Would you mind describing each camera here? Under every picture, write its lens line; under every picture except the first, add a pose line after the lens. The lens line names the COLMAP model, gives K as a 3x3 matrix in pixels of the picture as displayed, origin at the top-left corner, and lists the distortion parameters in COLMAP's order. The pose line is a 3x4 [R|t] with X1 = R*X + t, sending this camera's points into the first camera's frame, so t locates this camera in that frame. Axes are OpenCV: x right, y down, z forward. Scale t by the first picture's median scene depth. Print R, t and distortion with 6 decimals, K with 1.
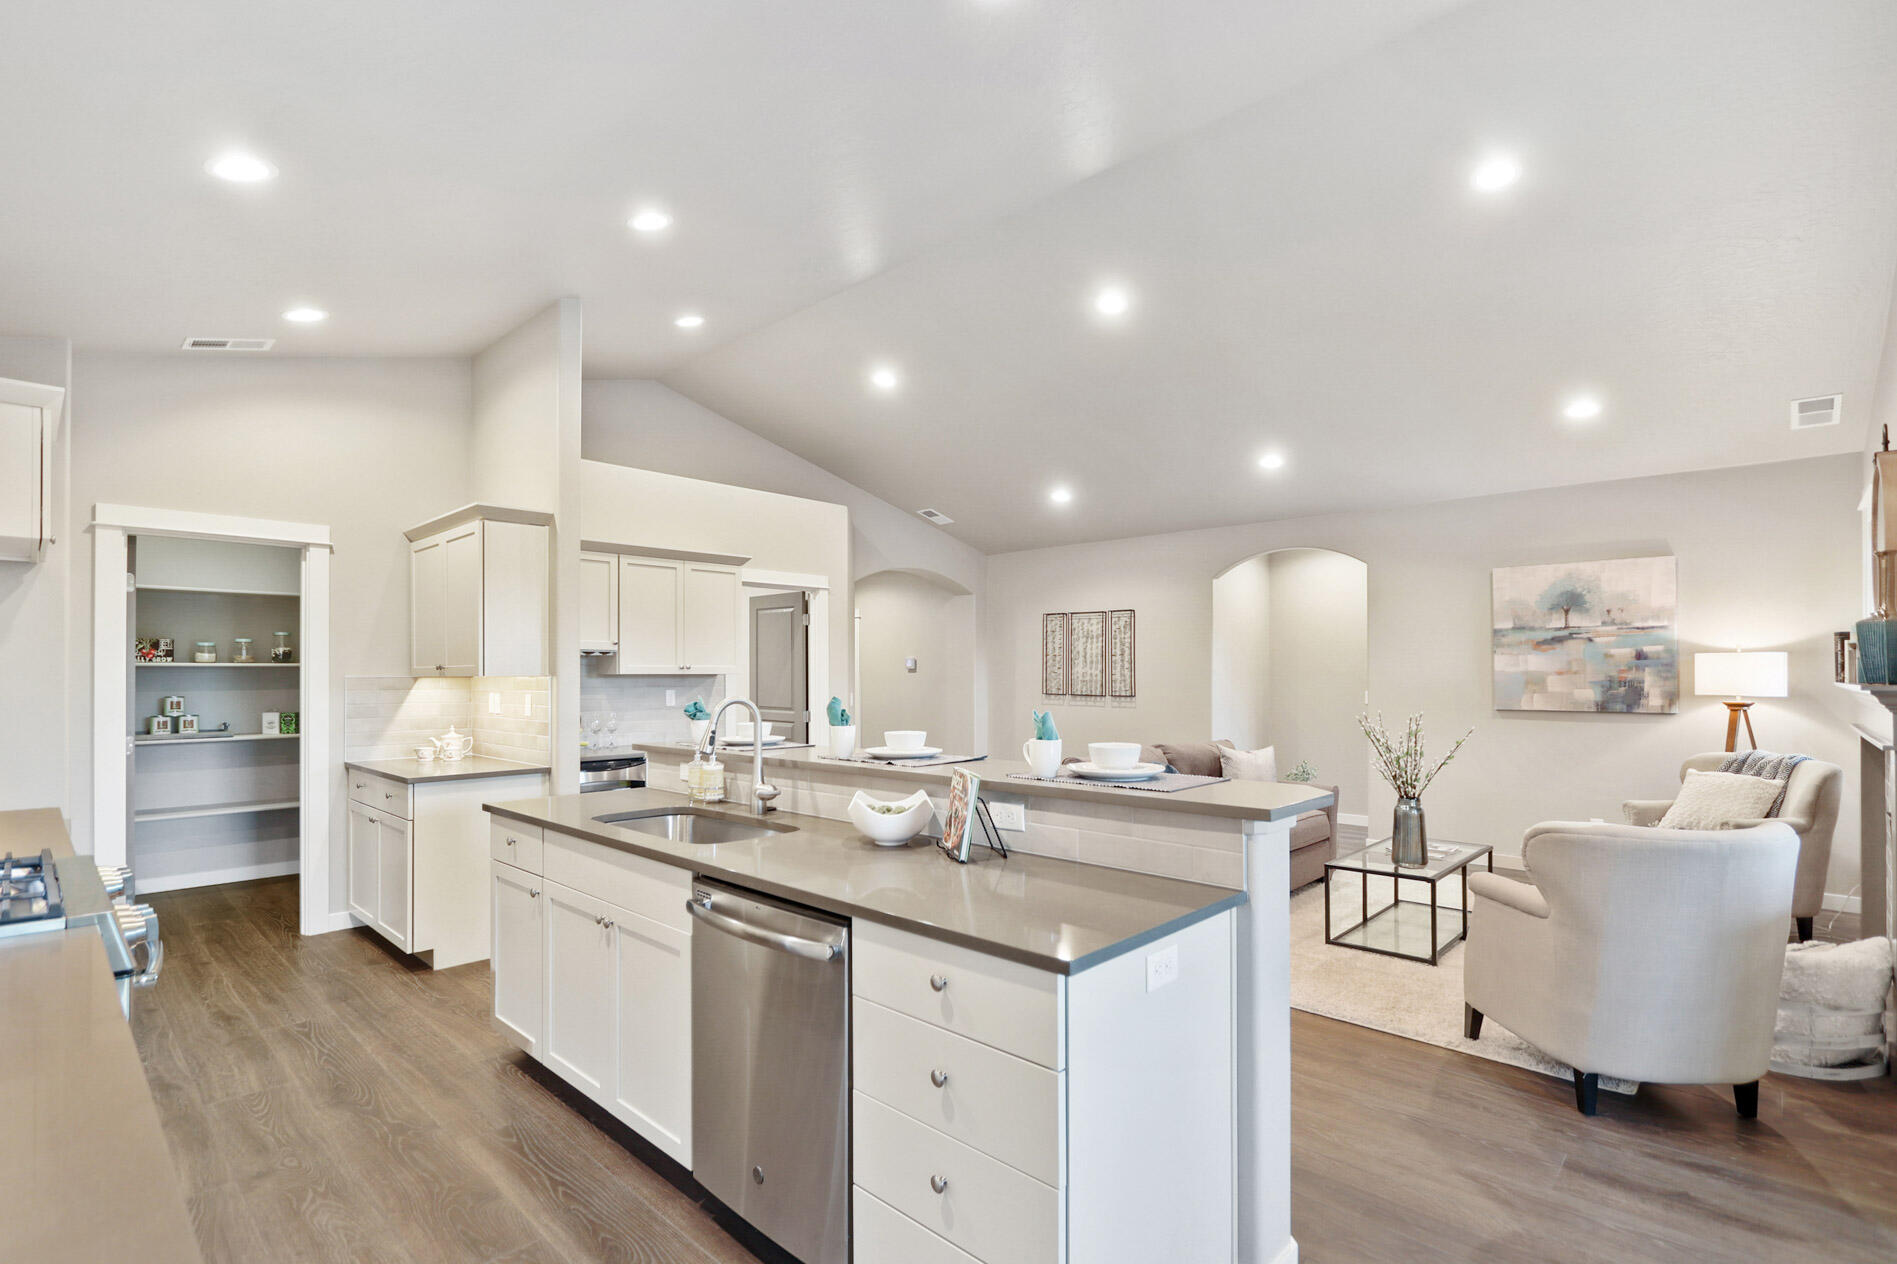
lens RADIAL K [[890.8, 0, 939.7], [0, 890.8, 675.4], [0, 0, 1]] dist [-0.001772, -0.000054]
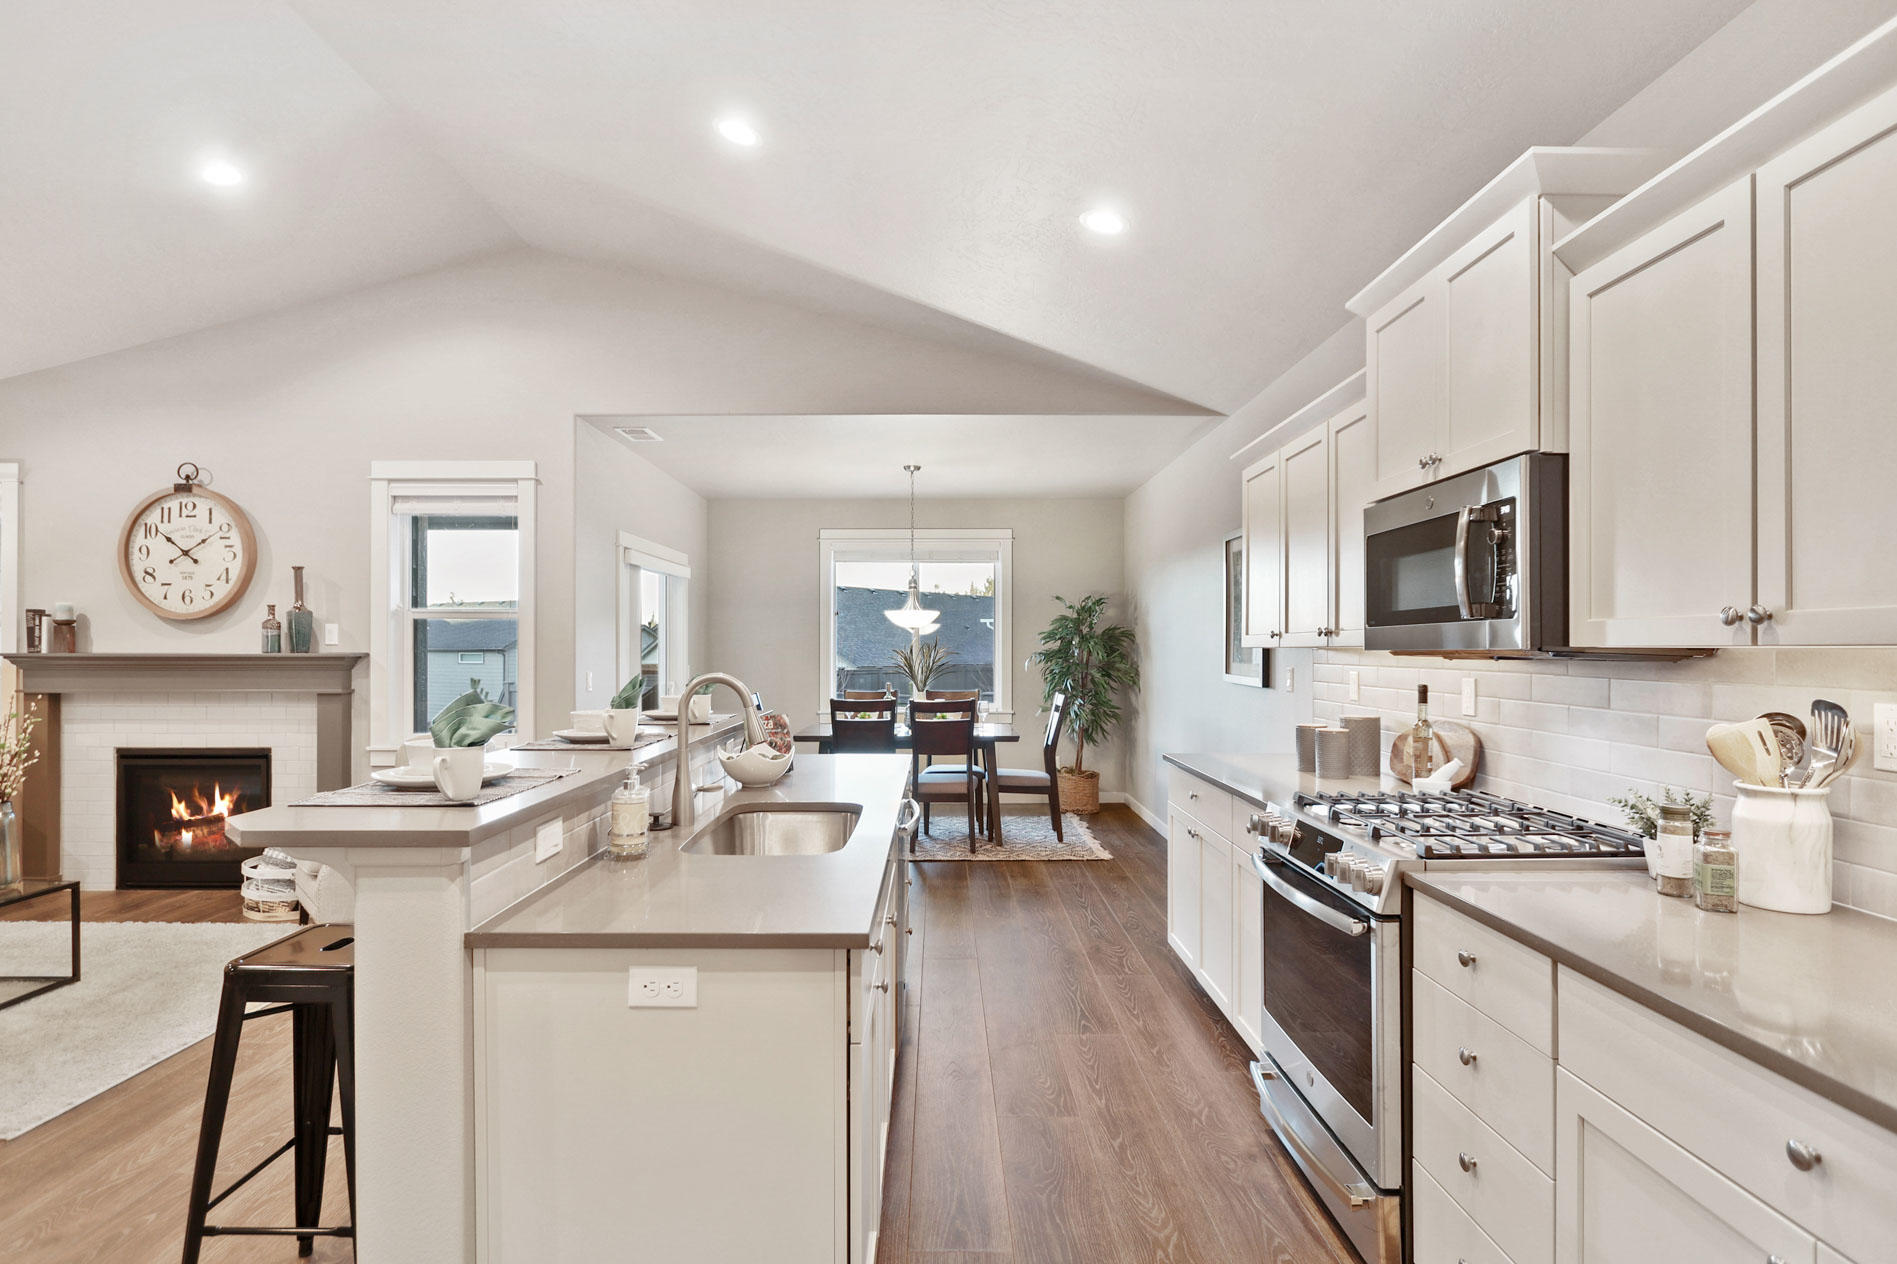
lens RADIAL K [[967.6, 0, 933.9], [0, 967.6, 642.5], [0, 0, 1]] dist [-0.003330, -0.000229]
pose [[-0.689354, 0.003538, 0.724416, -0.502957], [0.000646, 0.999991, -0.004270, -0.000459], [-0.724424, -0.002476, -0.689350, 0.741470]]
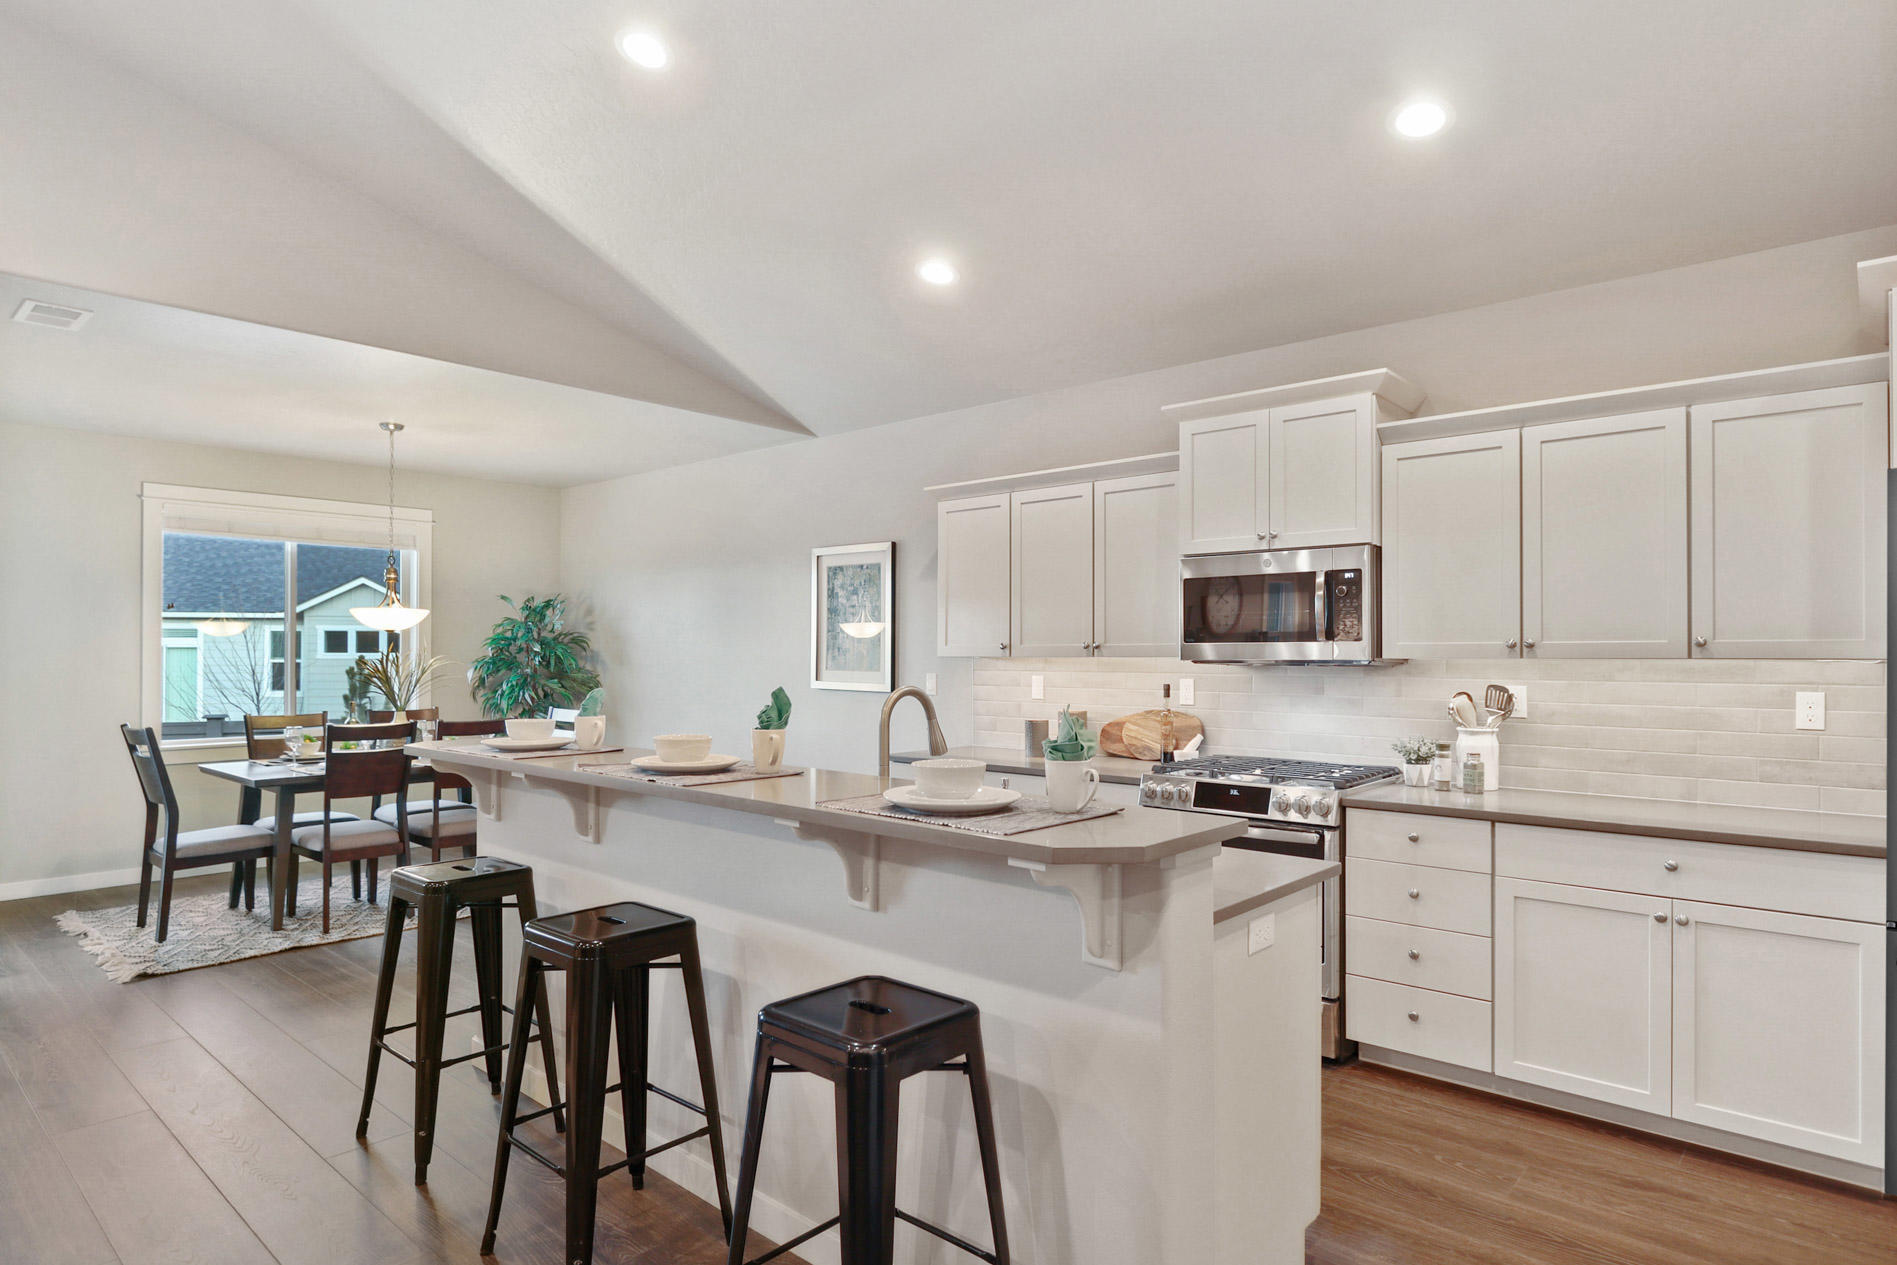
lens RADIAL K [[1069.0, 0, 948.1], [0, 1069.0, 641.6], [0, 0, 1]] dist [-0.005319, -0.000272]
pose [[-0.999318, -0.001592, -0.036896, -0.115224], [-0.001262, 0.999959, -0.008966, -0.004360], [0.036909, -0.008914, -0.999279, 0.990747]]
